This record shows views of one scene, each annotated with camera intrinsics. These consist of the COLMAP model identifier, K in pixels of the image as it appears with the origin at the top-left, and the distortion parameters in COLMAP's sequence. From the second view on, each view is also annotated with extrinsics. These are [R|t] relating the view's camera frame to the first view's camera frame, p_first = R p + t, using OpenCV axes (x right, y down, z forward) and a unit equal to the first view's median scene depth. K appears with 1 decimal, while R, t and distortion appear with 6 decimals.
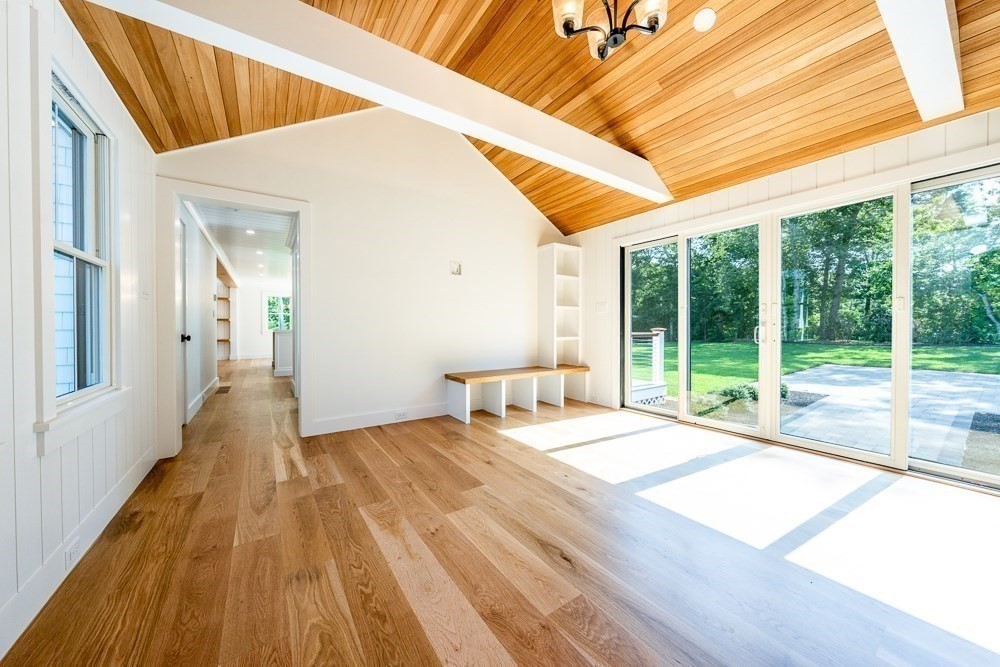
lens RADIAL K [[348.4, 0, 497.9], [0, 348.4, 329.8], [0, 0, 1]] dist [-0.002972, -0.000231]
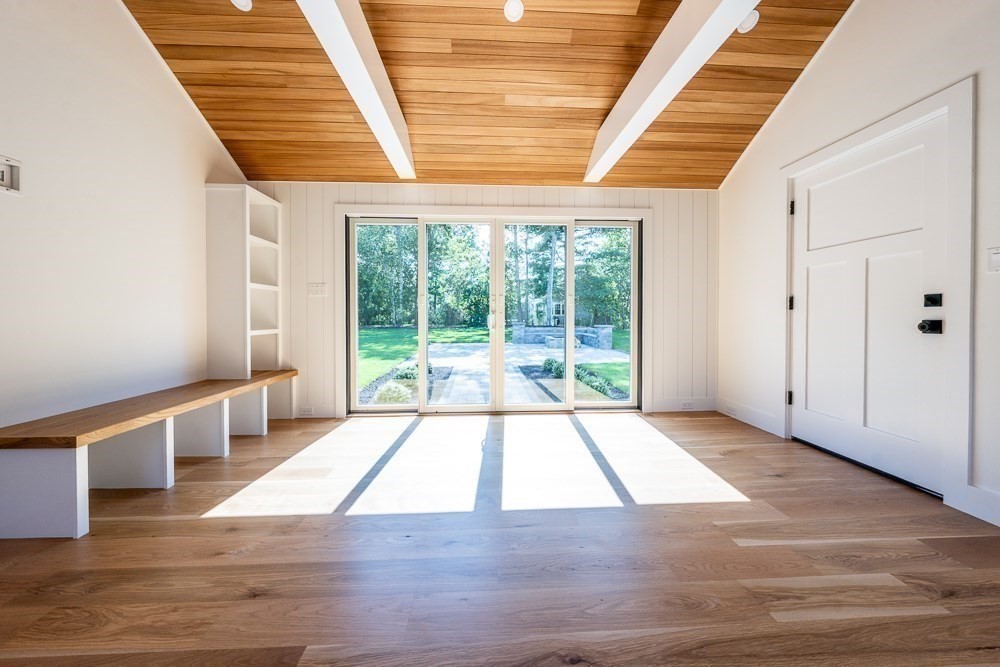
lens RADIAL K [[348.4, 0, 502.4], [0, 348.4, 319.4], [0, 0, 1]] dist [-0.002972, -0.000231]
pose [[0.515695, -0.011916, 0.856689, -0.247161], [0.007520, 0.999928, 0.009382, -0.004514], [-0.856739, 0.001604, 0.515748, 0.431241]]
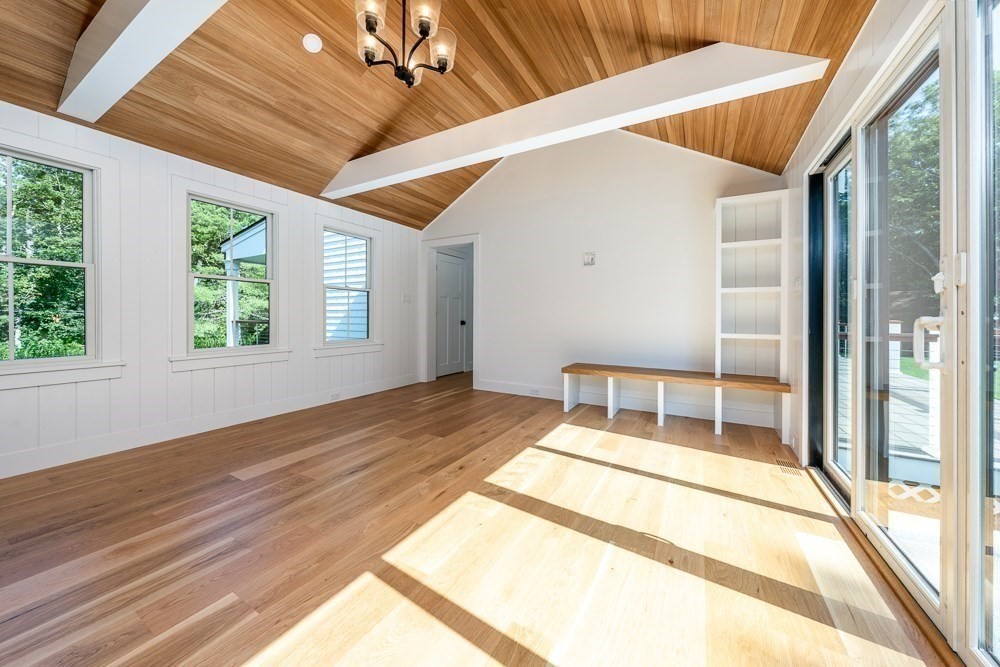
lens RADIAL K [[348.4, 0, 502.4], [0, 348.4, 316.7], [0, 0, 1]] dist [-0.002972, -0.000231]
pose [[0.445715, 0.002075, -0.895172, 0.997849], [-0.016367, 0.999849, -0.005832, -0.000947], [0.895025, 0.017251, 0.445682, 0.501839]]
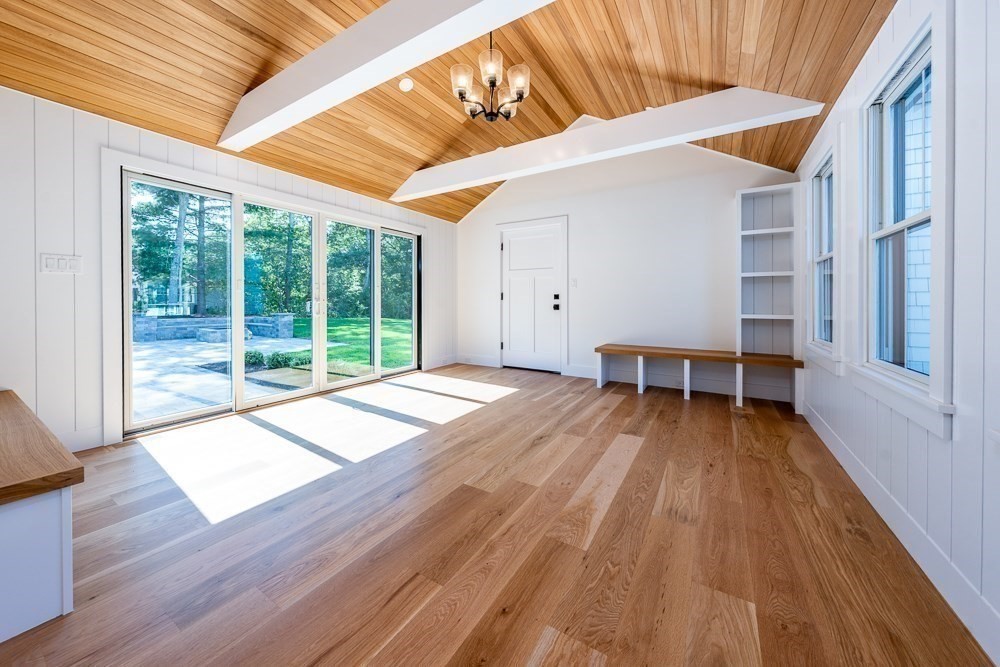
lens RADIAL K [[348.4, 0, 490.1], [0, 348.4, 303.2], [0, 0, 1]] dist [-0.002972, -0.000231]
pose [[-0.389354, -0.002912, 0.921083, -0.708840], [0.005590, 0.999969, 0.005525, -0.008957], [-0.921071, 0.007300, -0.389326, 1.045580]]
